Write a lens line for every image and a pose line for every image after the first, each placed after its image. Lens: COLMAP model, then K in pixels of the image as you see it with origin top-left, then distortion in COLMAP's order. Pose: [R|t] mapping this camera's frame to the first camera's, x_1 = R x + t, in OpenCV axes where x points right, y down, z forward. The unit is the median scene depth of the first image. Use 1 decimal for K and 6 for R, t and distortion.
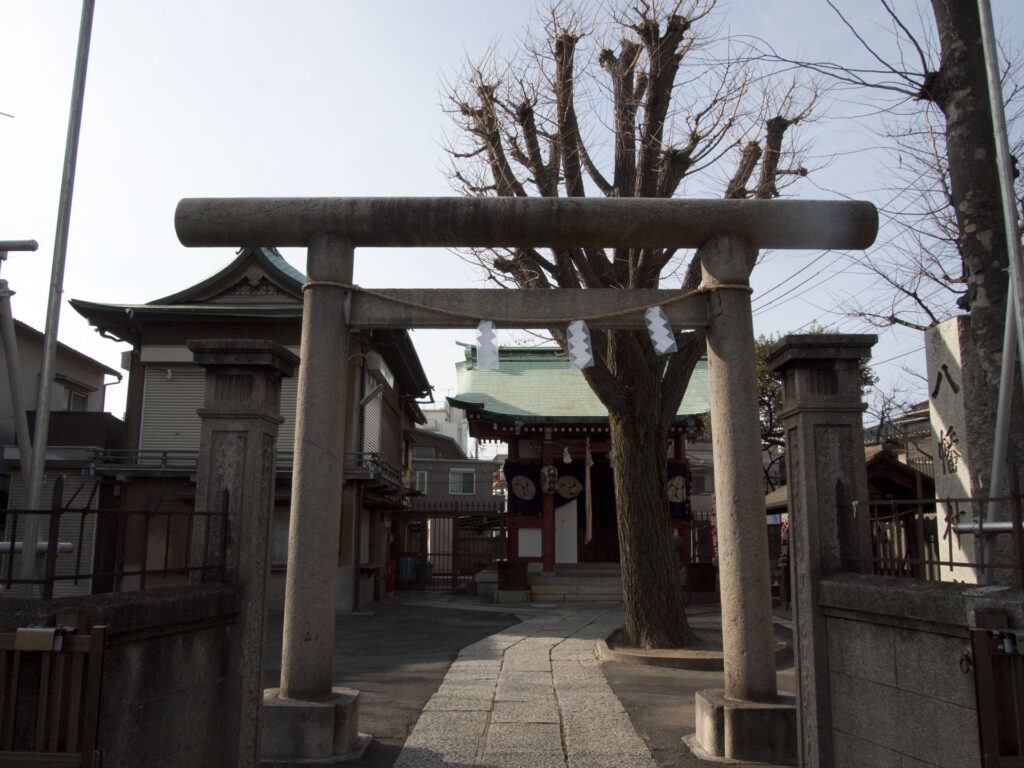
lens RADIAL K [[837.4, 0, 512.0], [0, 837.4, 384.0], [0, 0, 1]] dist [-0.050742, 0.004488]
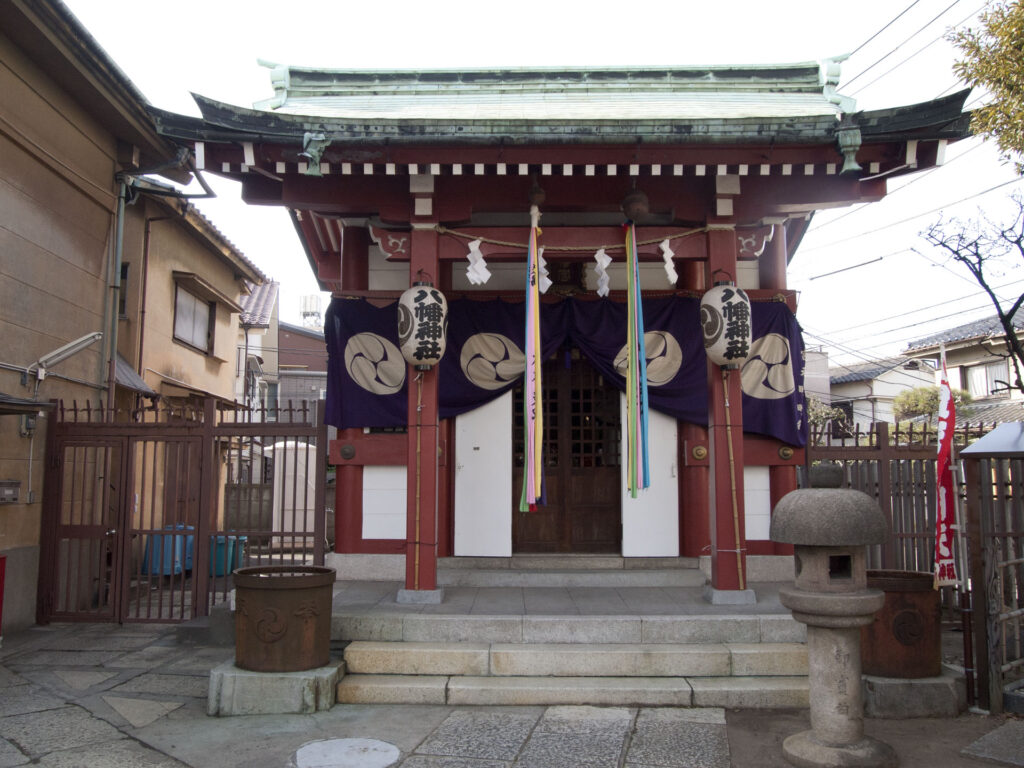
lens RADIAL K [[843.6, 0, 505.0], [0, 843.6, 378.7], [0, 0, 1]] dist [-0.083053, 0.052802]
pose [[0.999956, -0.000895, 0.009307, 0.074868], [0.000306, 0.998011, 0.063036, 0.113296], [-0.009345, -0.063030, 0.997968, 0.647094]]
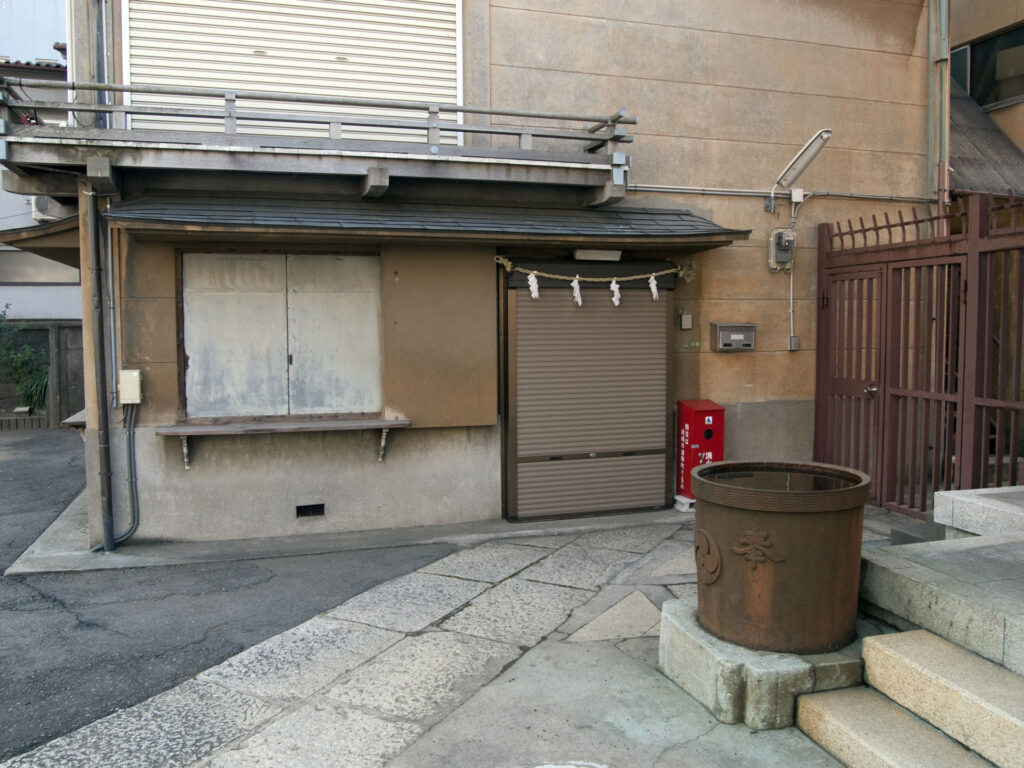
lens RADIAL K [[837.4, 0, 512.0], [0, 837.4, 384.0], [0, 0, 1]] dist [-0.050742, 0.004488]
pose [[0.275484, 0.063693, -0.959193, 0.146379], [0.183102, 0.976059, 0.117401, 0.150167], [0.943707, -0.207972, 0.257226, 0.840623]]
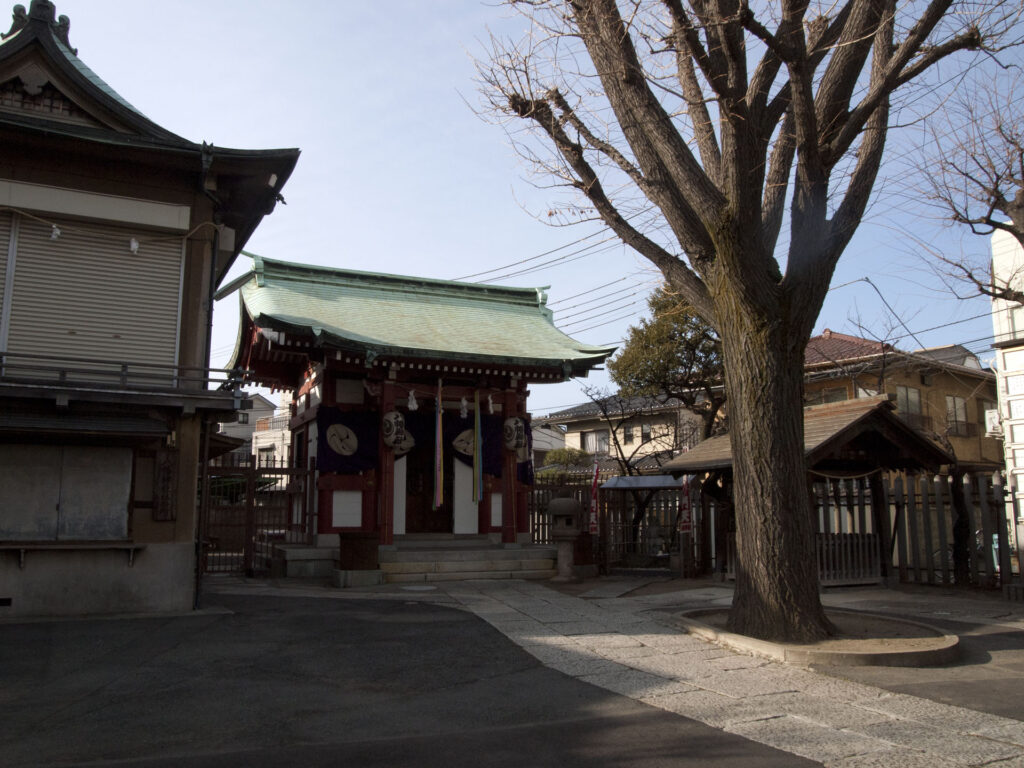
lens RADIAL K [[837.4, 0, 512.0], [0, 837.4, 384.0], [0, 0, 1]] dist [-0.050742, 0.004488]
pose [[0.899446, 0.062338, 0.432563, -0.198701], [-0.075020, 0.997106, 0.012298, 0.053236], [-0.430545, -0.043512, 0.901520, 0.238060]]
